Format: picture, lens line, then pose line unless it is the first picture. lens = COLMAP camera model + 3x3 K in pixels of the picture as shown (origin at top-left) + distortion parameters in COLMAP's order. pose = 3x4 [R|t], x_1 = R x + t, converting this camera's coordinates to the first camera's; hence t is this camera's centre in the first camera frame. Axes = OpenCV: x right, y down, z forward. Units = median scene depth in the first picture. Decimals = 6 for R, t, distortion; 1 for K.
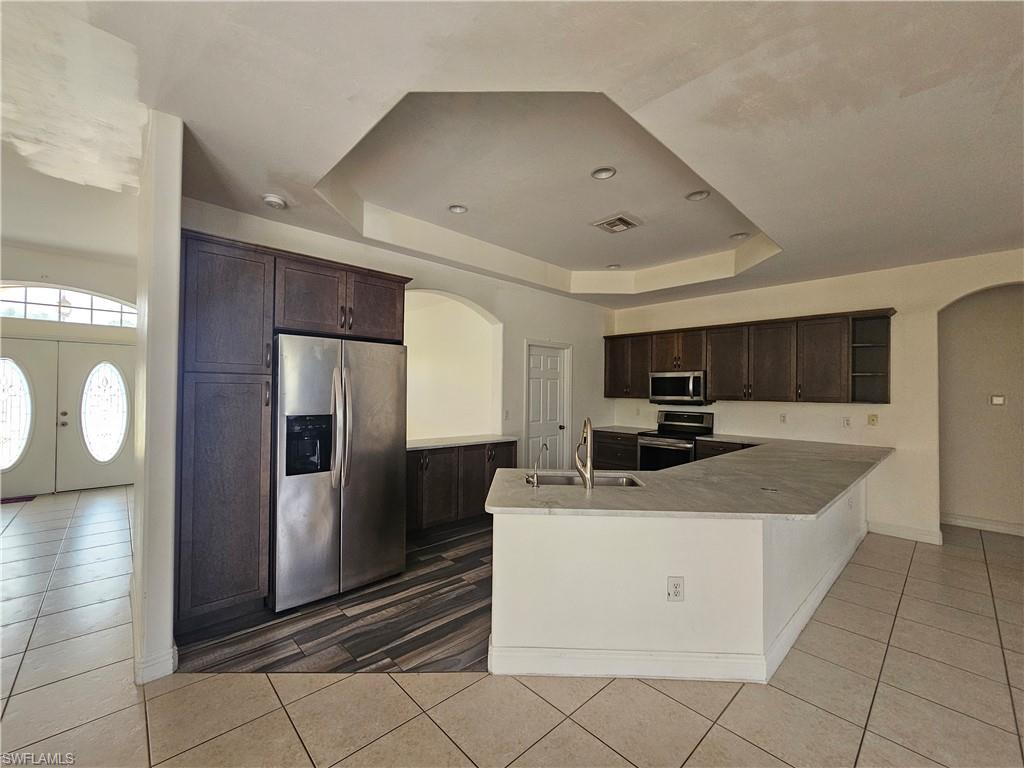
lens RADIAL K [[421.1, 0, 511.5], [0, 421.1, 386.9], [0, 0, 1]] dist [0.000735, 0.000081]
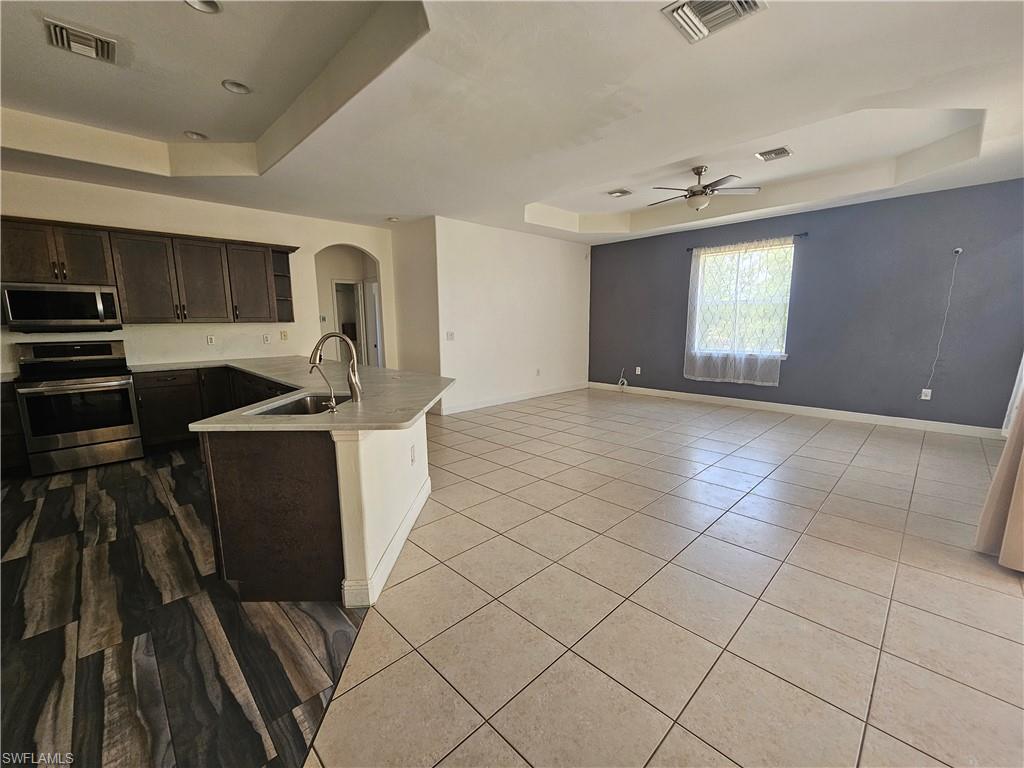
lens RADIAL K [[421.1, 0, 511.4], [0, 421.1, 386.4], [0, 0, 1]] dist [0.000735, 0.000081]
pose [[-0.009981, -0.167983, 0.985739, -0.400022], [-0.001125, 0.985790, 0.167981, 0.014930], [-0.999950, 0.000568, -0.010028, 0.308805]]
